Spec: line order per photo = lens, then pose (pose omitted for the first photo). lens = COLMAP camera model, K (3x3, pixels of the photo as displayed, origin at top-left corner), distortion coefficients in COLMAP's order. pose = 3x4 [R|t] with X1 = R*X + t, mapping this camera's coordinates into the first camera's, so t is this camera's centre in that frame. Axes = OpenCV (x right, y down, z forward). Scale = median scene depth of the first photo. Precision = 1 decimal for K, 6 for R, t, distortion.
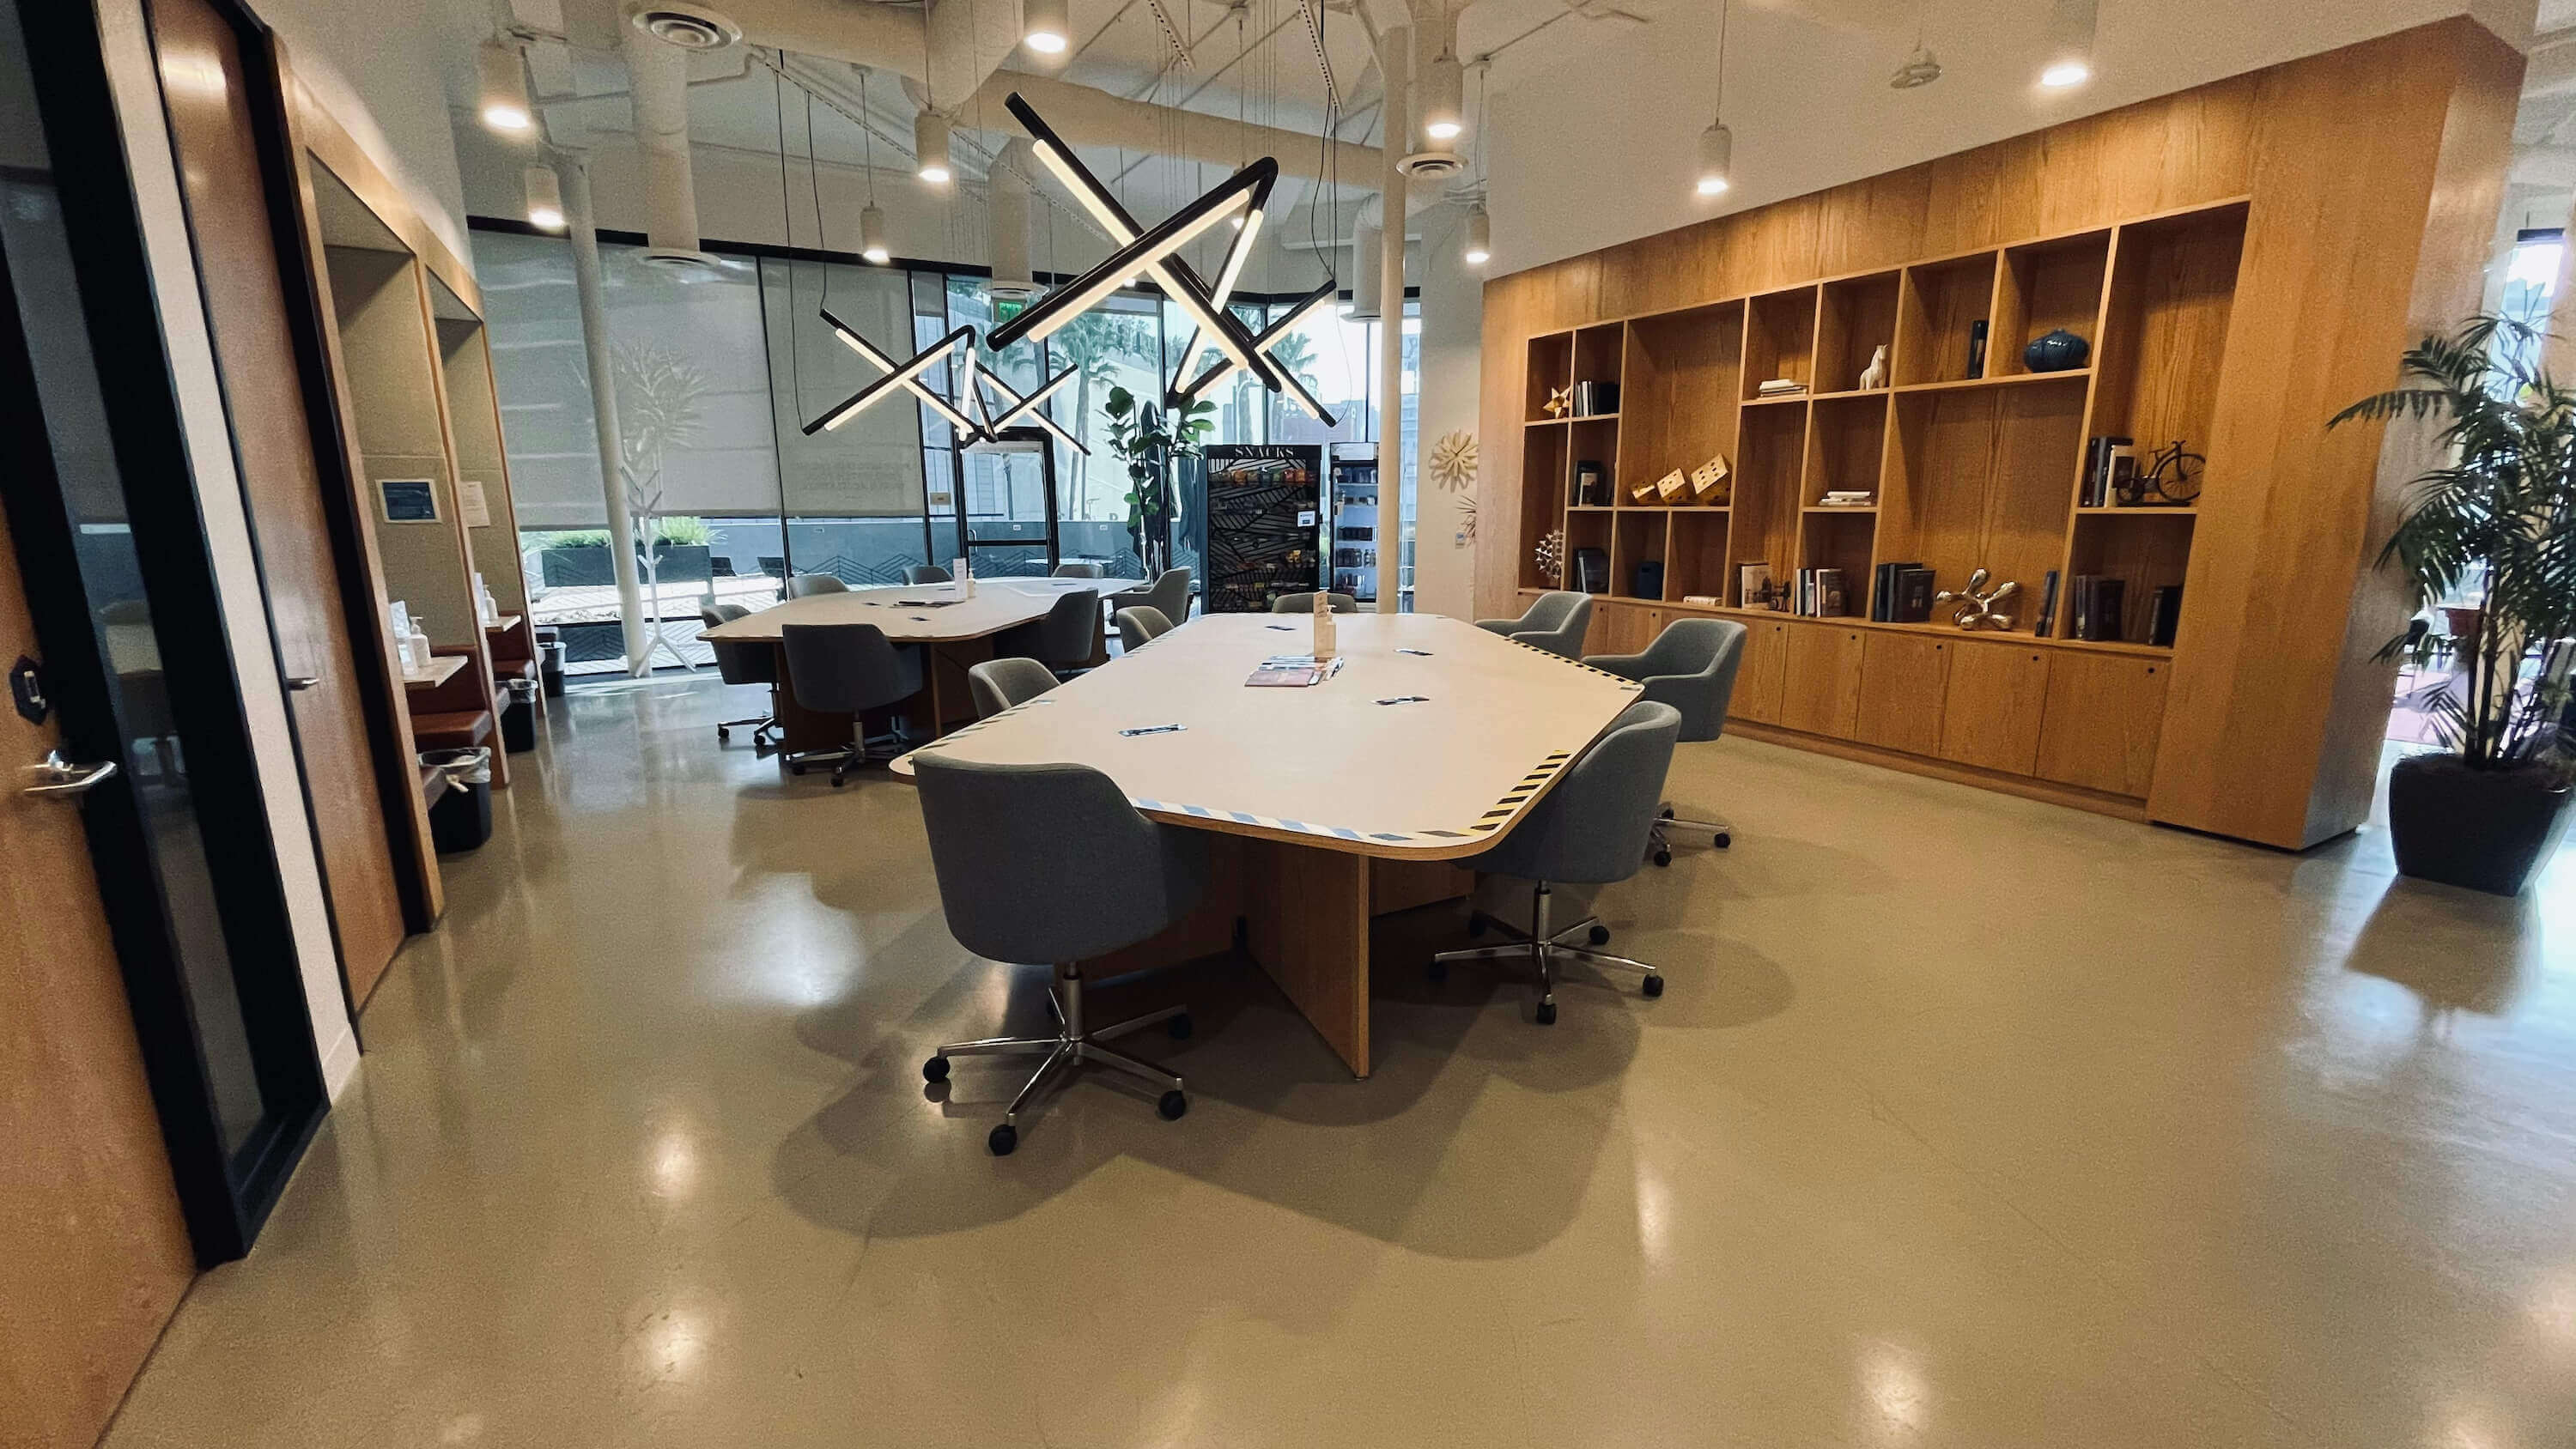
lens RADIAL K [[1057.7, 0, 1288.0], [0, 1057.7, 724.5], [0, 0, 1]] dist [0.001941, 0.000006]
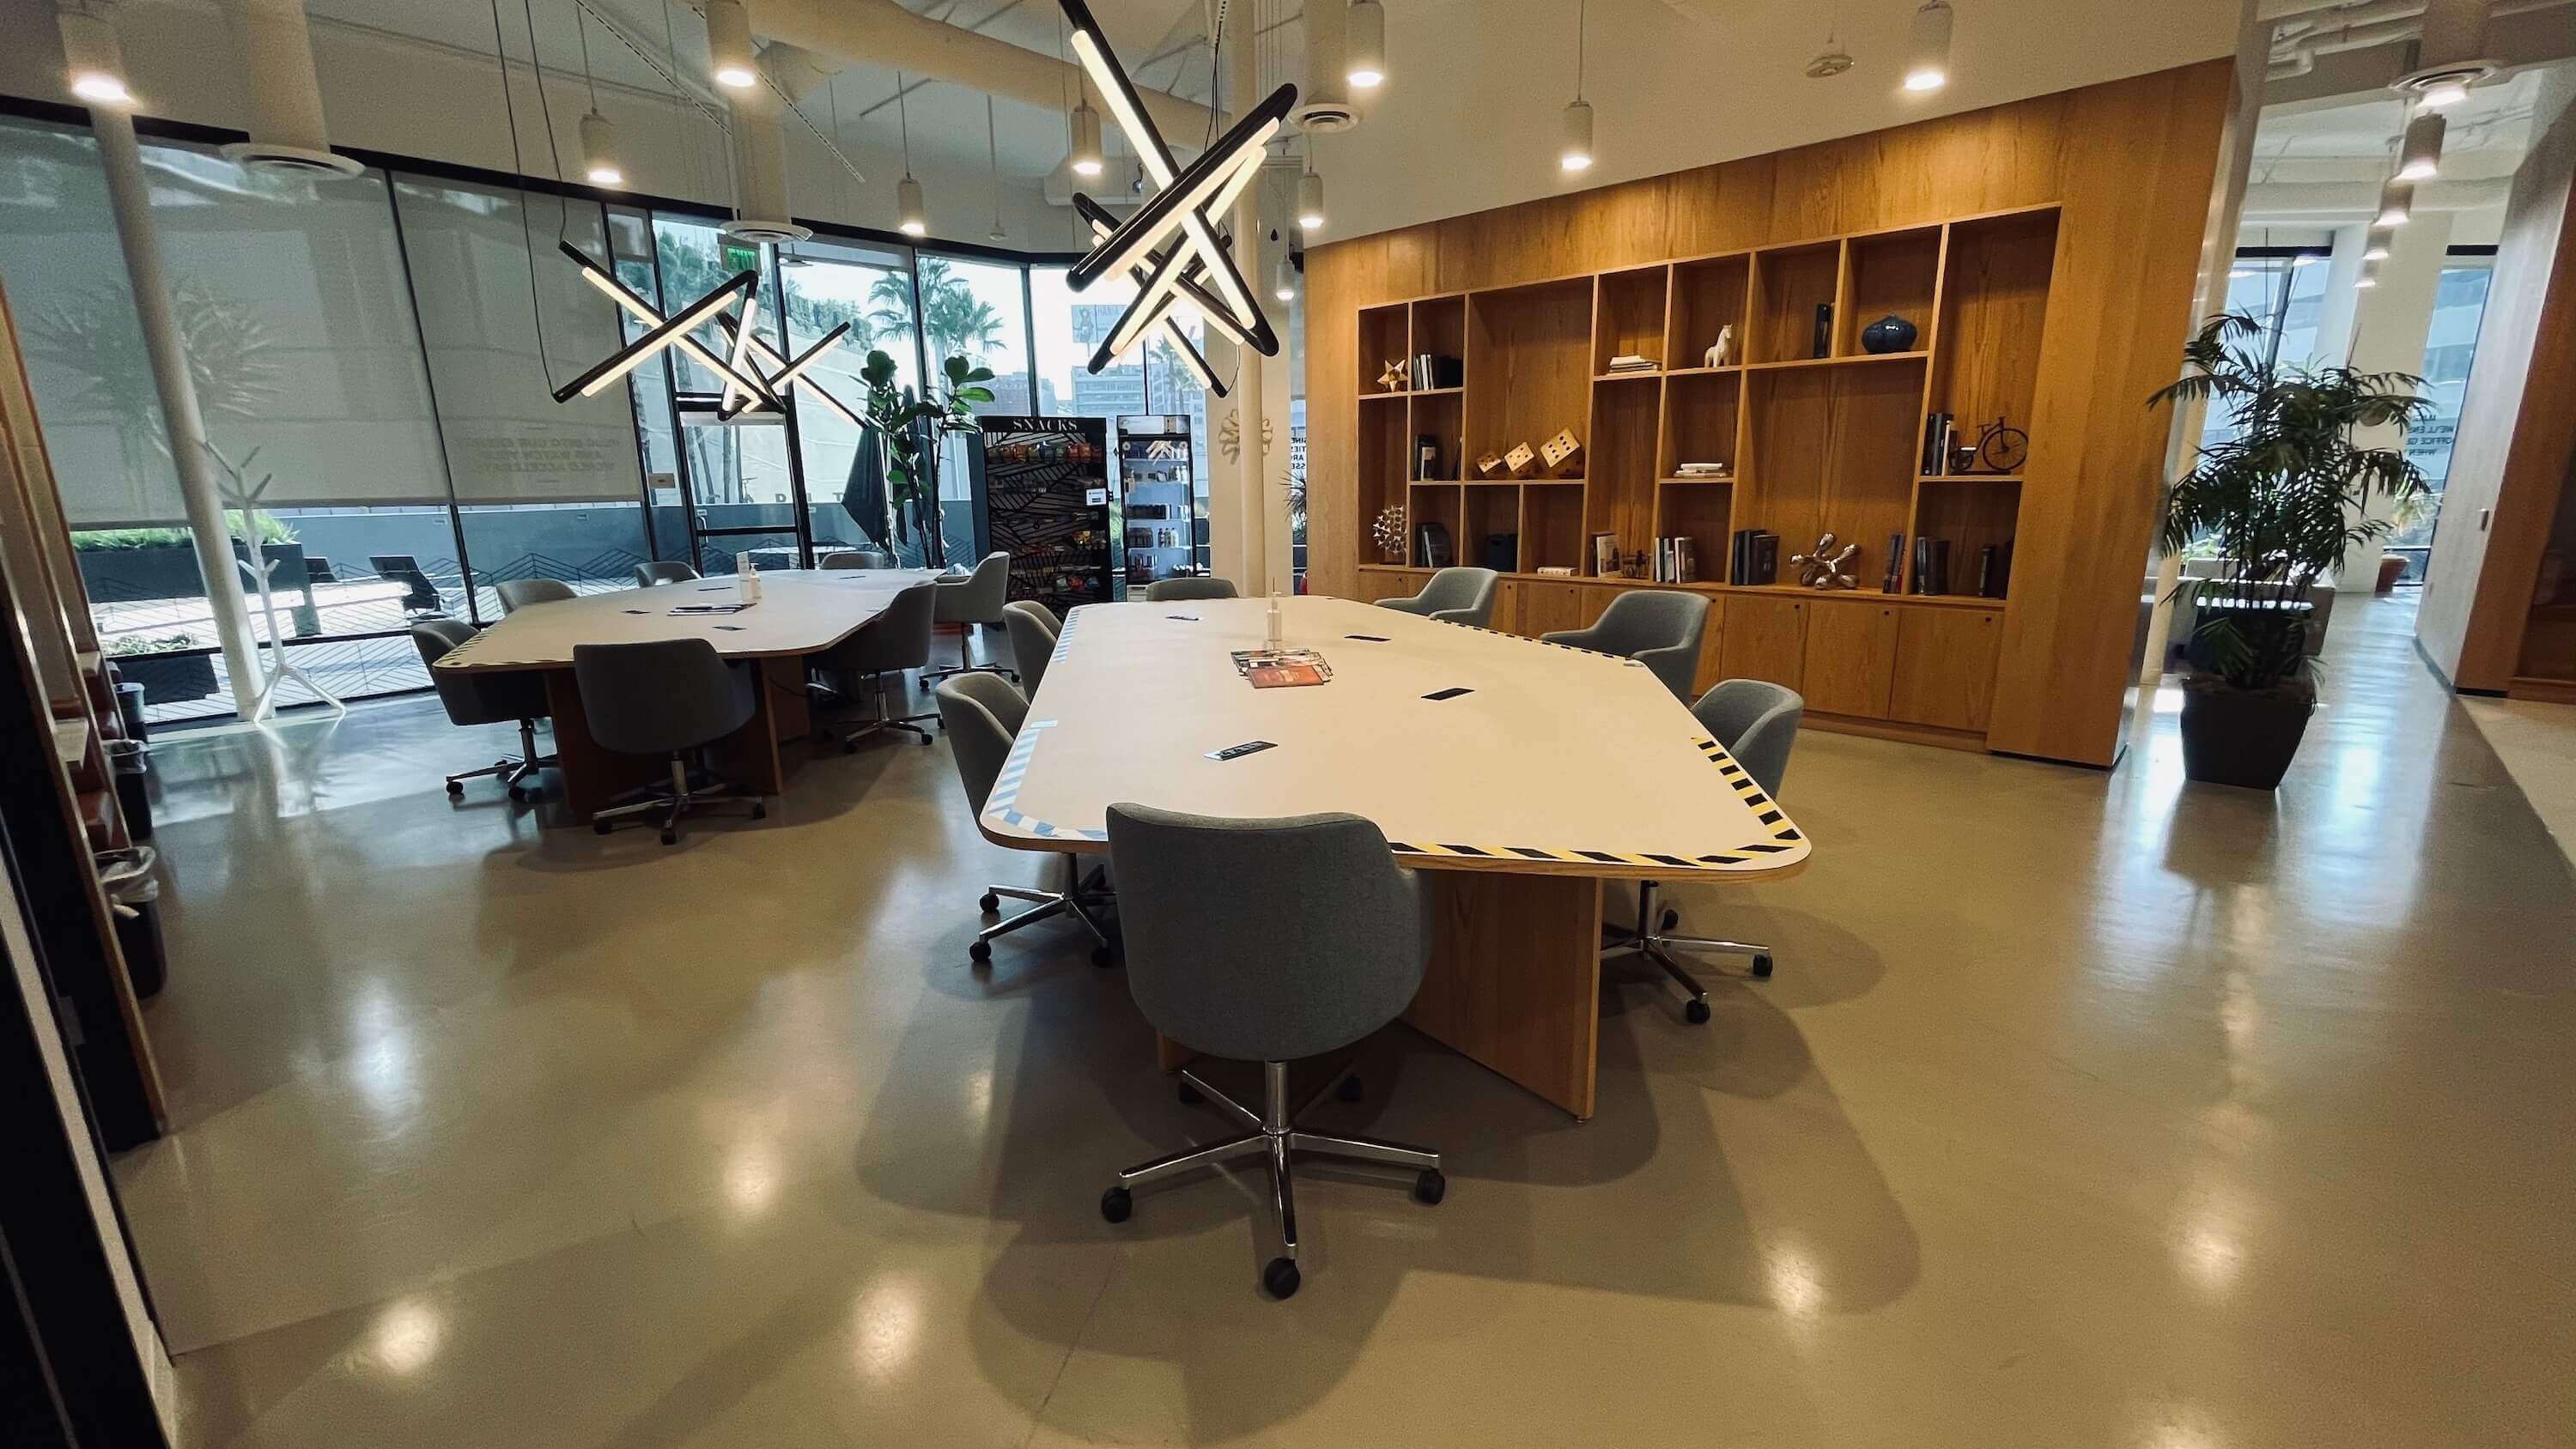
lens RADIAL K [[1057.7, 0, 1288.0], [0, 1057.7, 724.5], [0, 0, 1]] dist [0.001941, 0.000006]
pose [[0.956201, -0.077498, 0.282267, -0.174530], [0.071049, 0.996926, 0.033030, -0.021887], [-0.283959, -0.011528, 0.958767, 0.088997]]
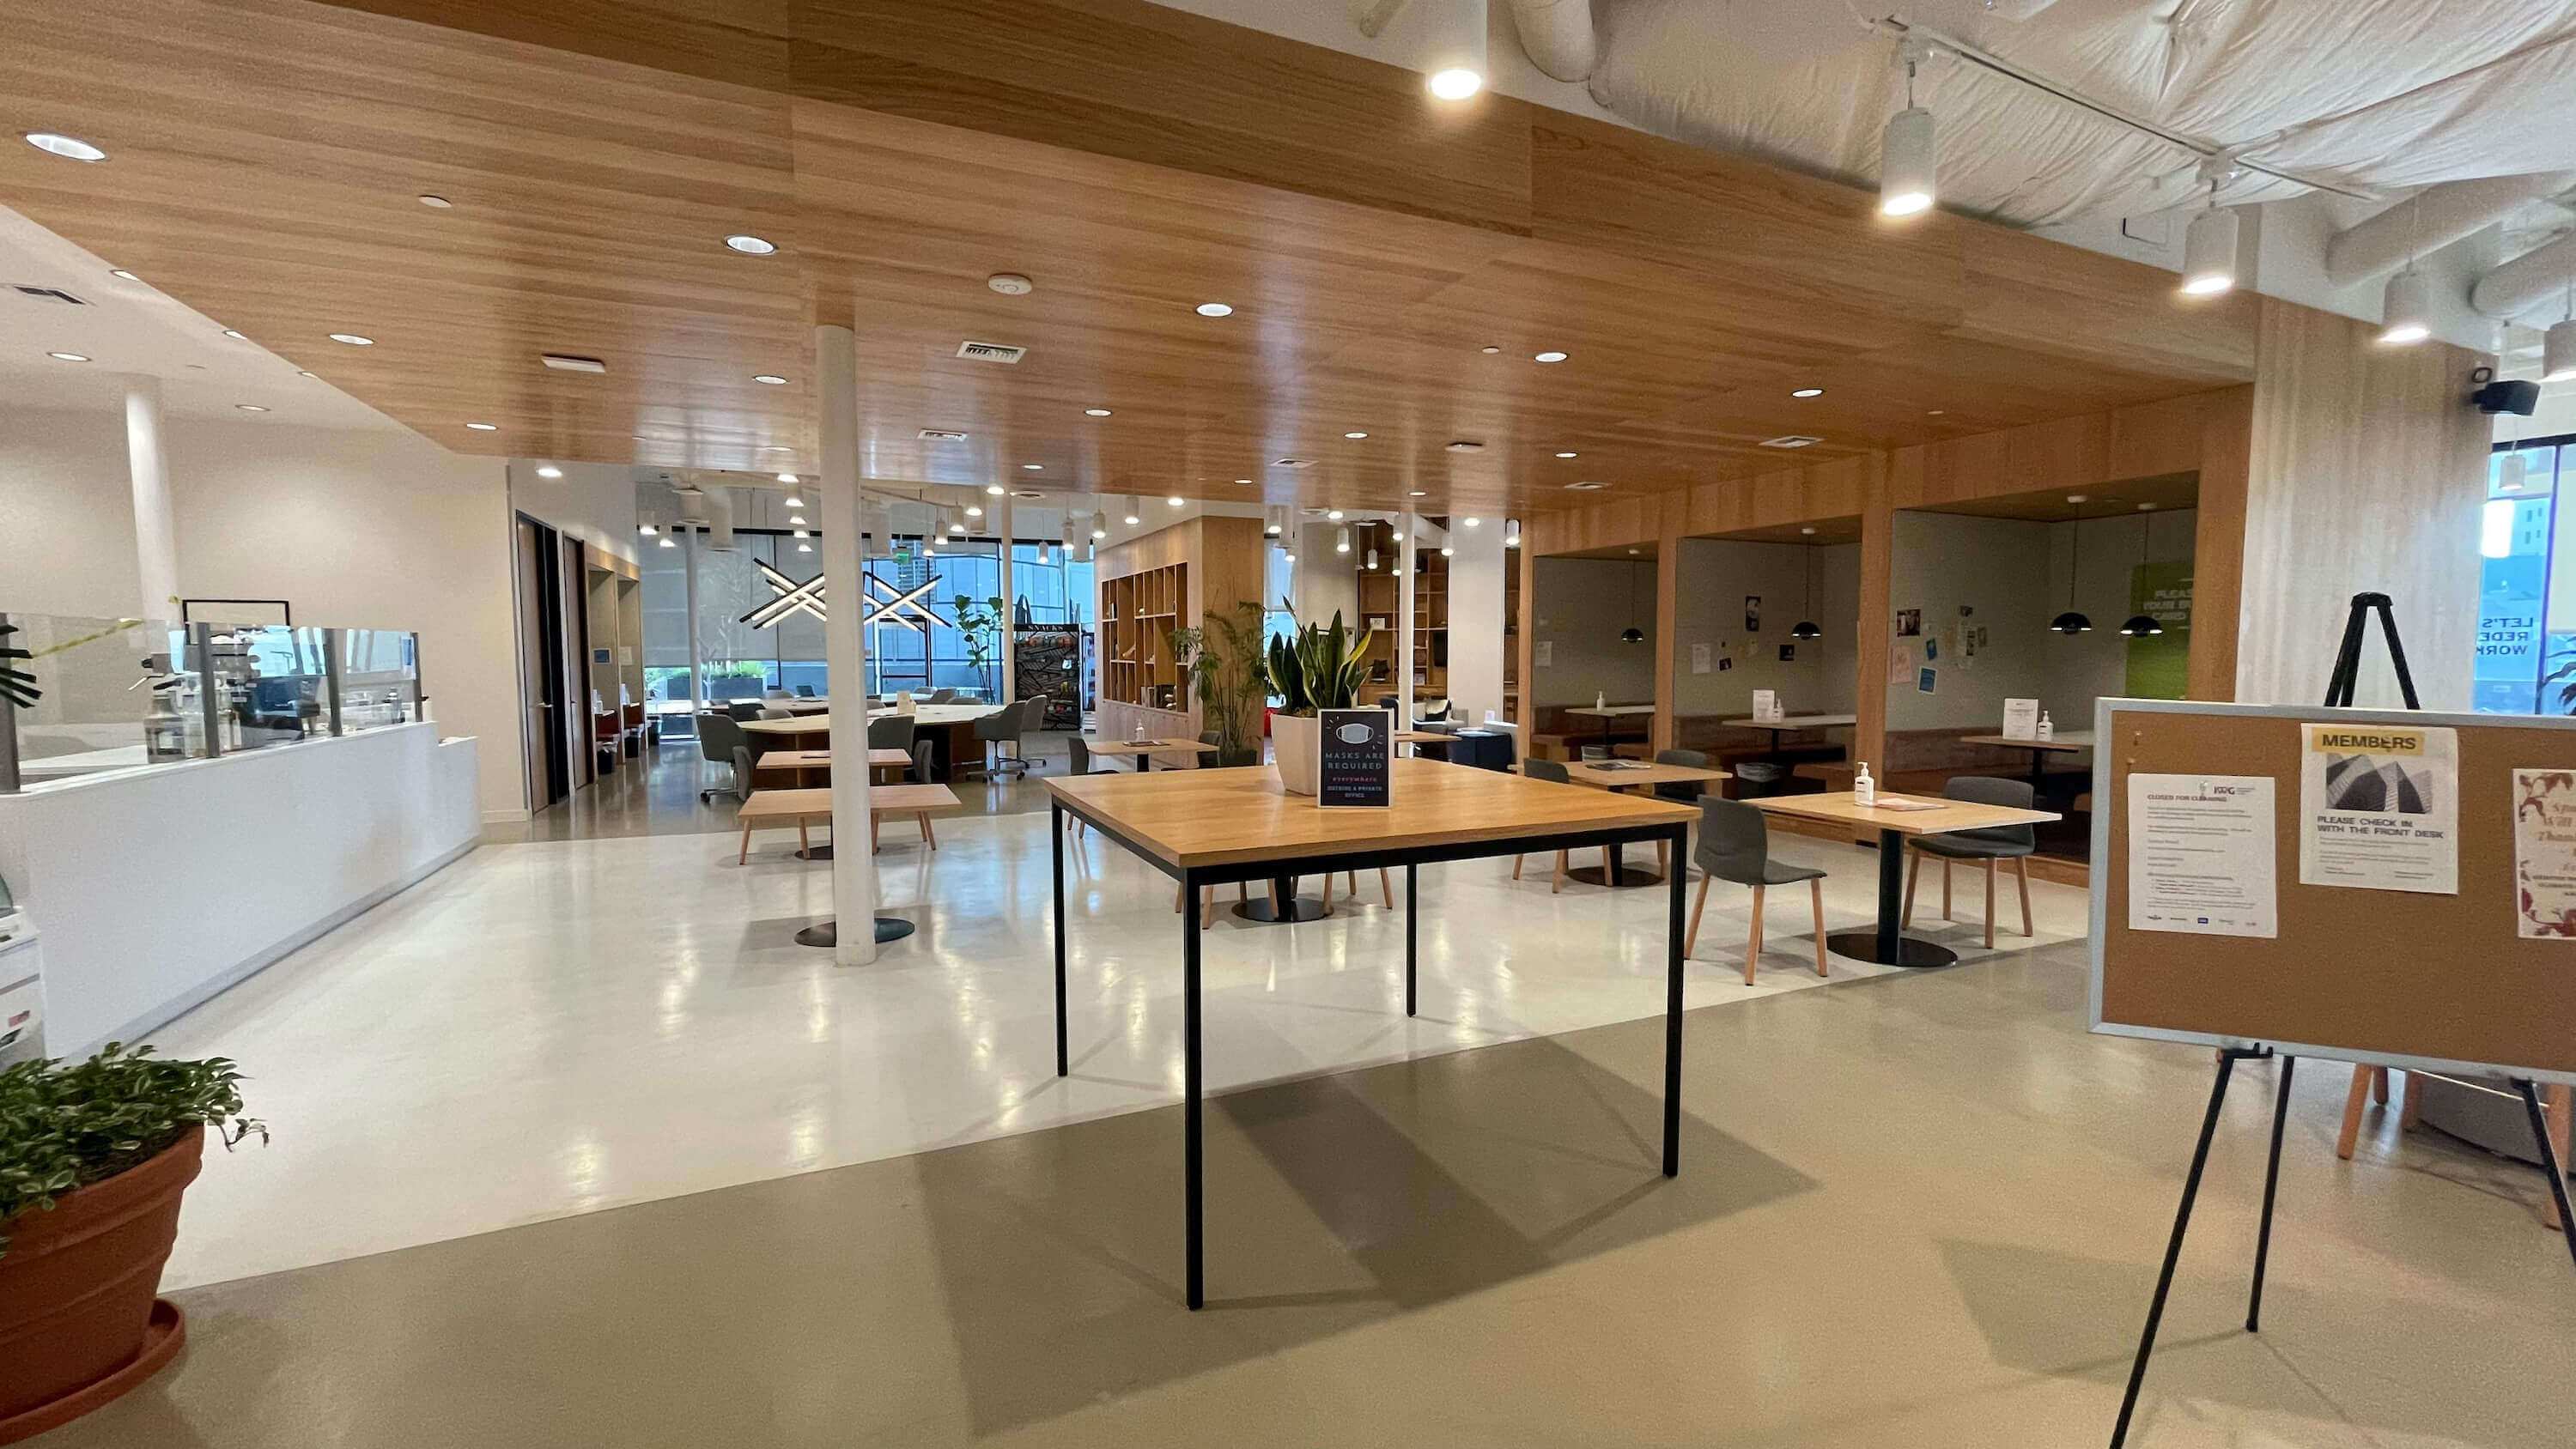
lens RADIAL K [[1057.7, 0, 1288.0], [0, 1057.7, 724.5], [0, 0, 1]] dist [0.001941, 0.000006]
pose [[0.994843, 0.008862, -0.101036, 0.992671], [-0.022632, 0.990454, -0.135970, 0.243549], [0.098866, 0.137556, 0.985548, -1.223825]]
